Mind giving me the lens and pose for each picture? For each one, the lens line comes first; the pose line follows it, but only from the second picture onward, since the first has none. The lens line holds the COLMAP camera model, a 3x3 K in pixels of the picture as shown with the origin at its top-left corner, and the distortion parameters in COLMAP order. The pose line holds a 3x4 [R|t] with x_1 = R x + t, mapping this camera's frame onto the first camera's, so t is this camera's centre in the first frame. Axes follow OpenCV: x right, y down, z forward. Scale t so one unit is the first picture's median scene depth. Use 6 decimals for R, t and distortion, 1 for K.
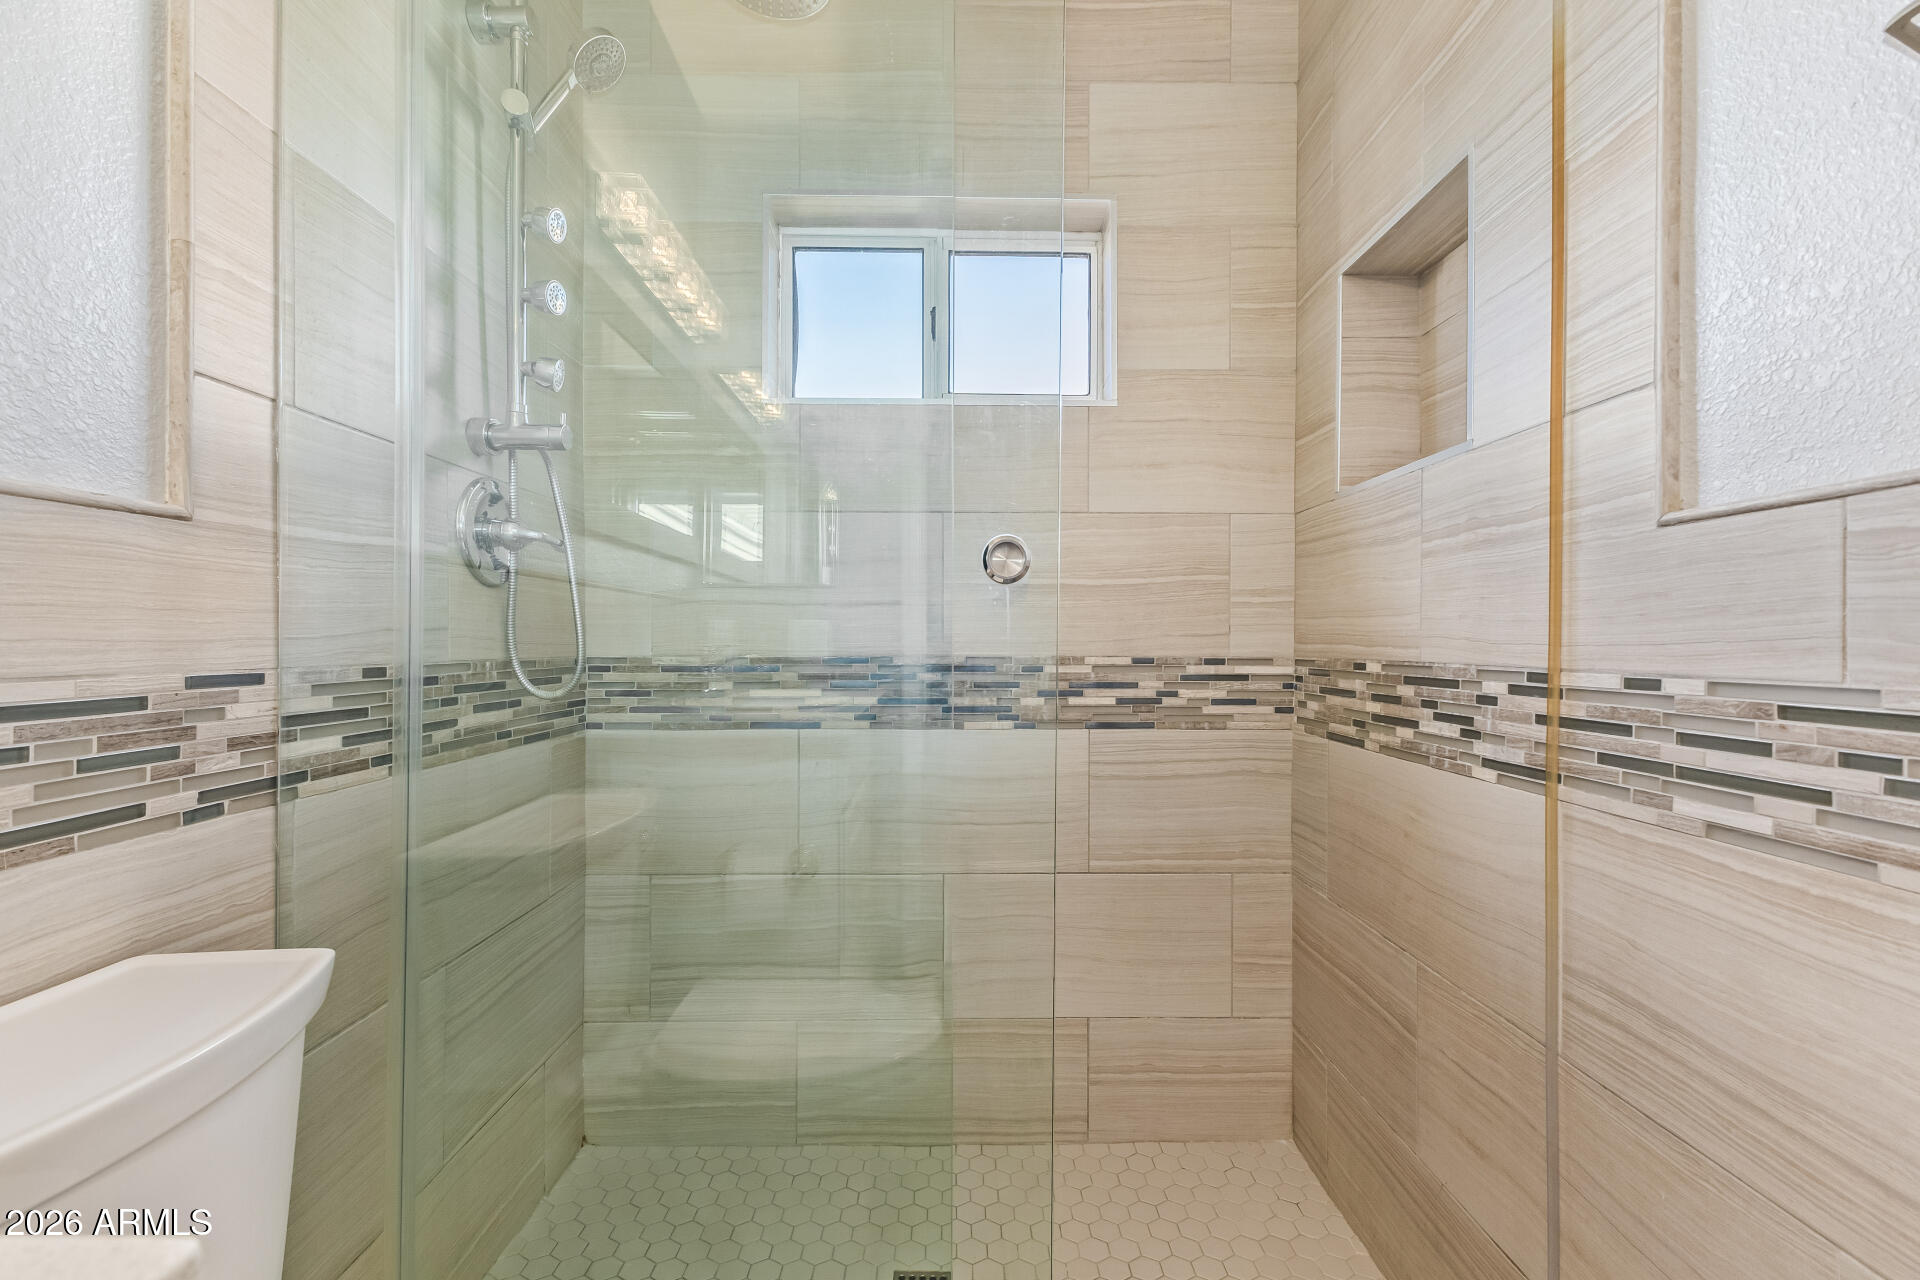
lens RADIAL K [[829.4, 0, 950.8], [0, 829.4, 639.2], [0, 0, 1]] dist [0.014809, -0.005235]
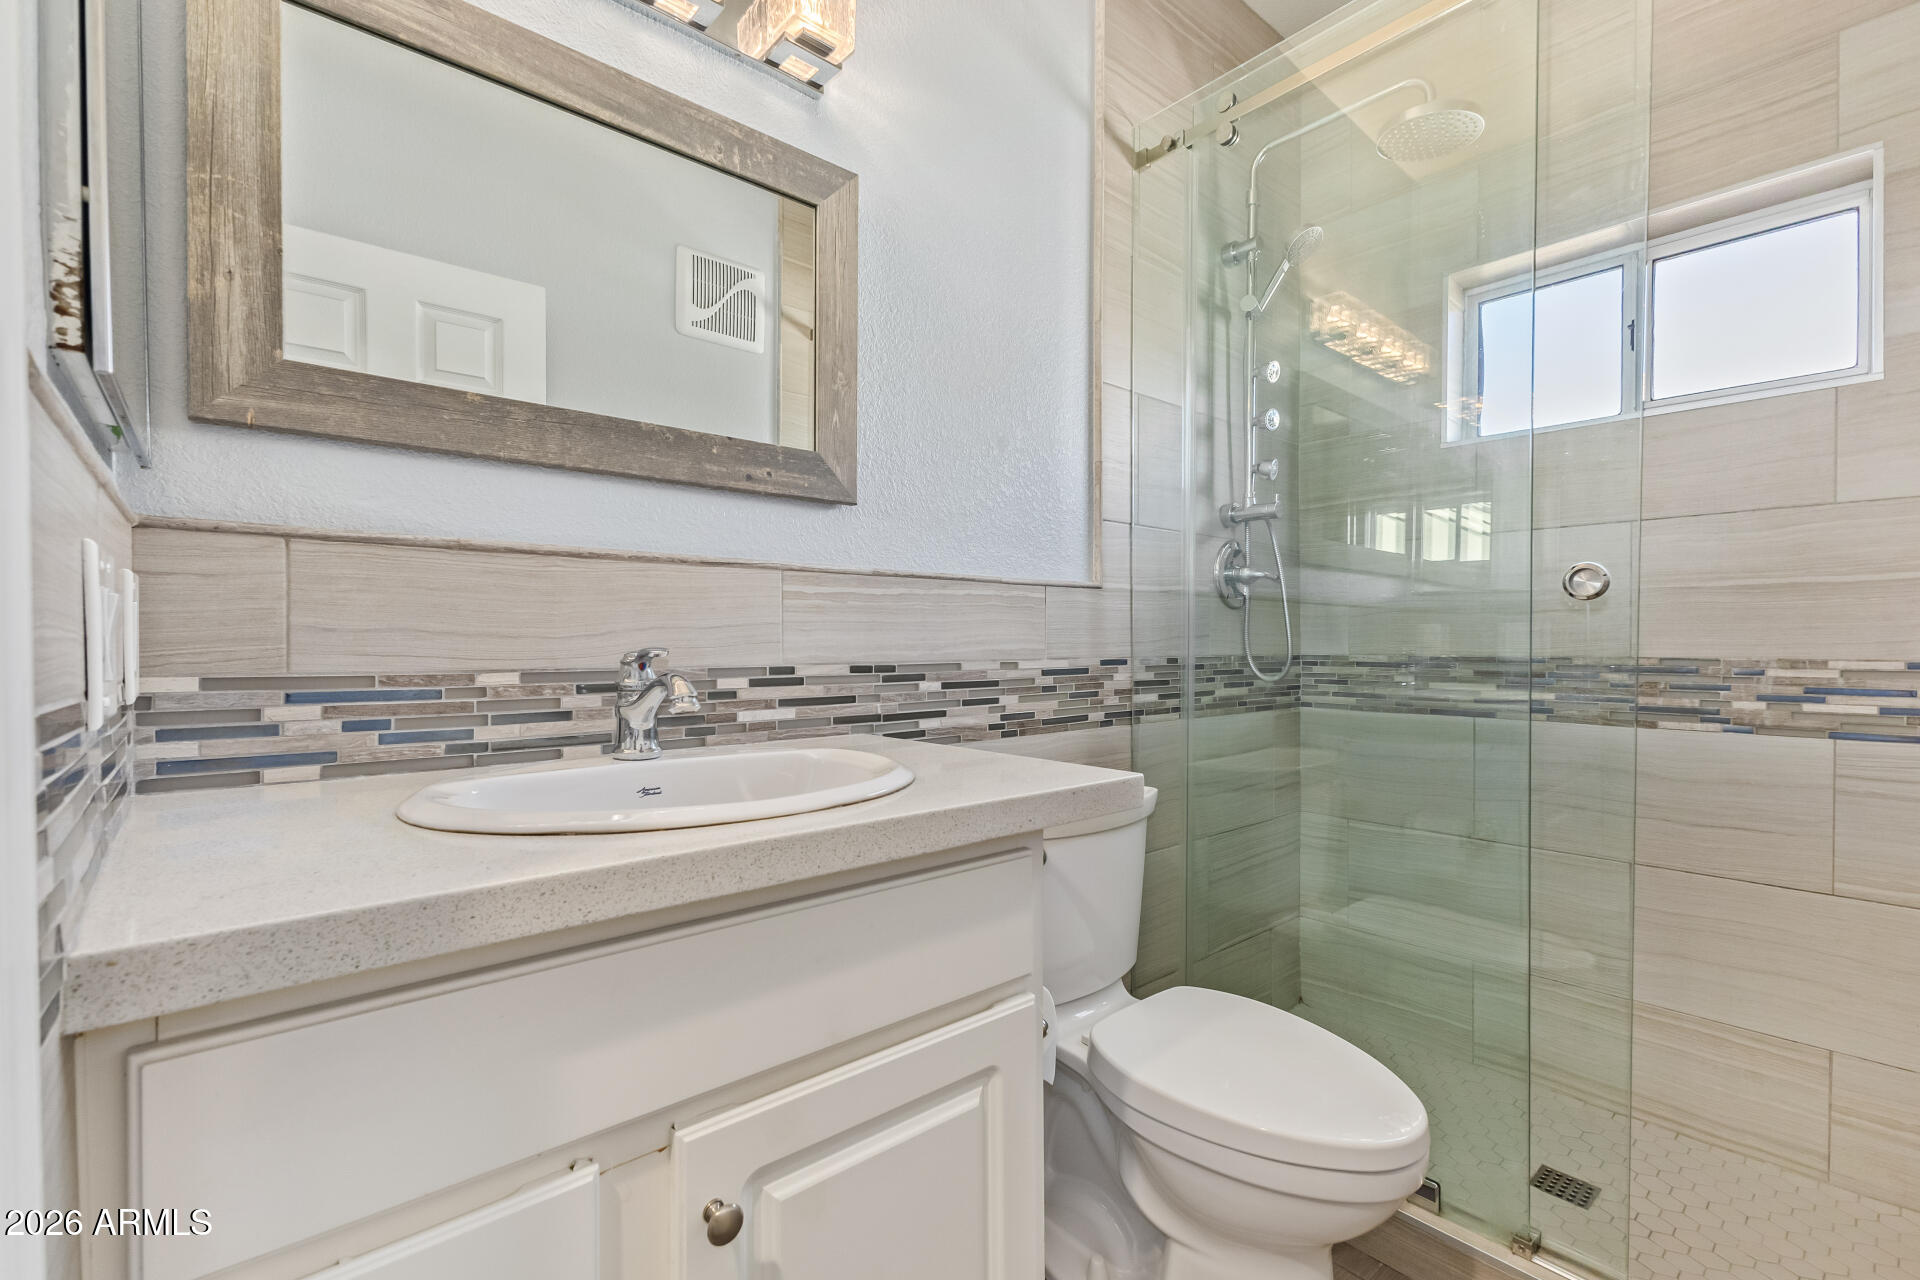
lens RADIAL K [[829.4, 0, 953.9], [0, 829.4, 644.3], [0, 0, 1]] dist [0.014809, -0.005235]
pose [[0.653730, 0.001070, -0.756727, 0.291988], [0.002565, 0.999990, 0.003629, -0.003107], [0.756724, -0.004314, 0.653721, -0.431852]]
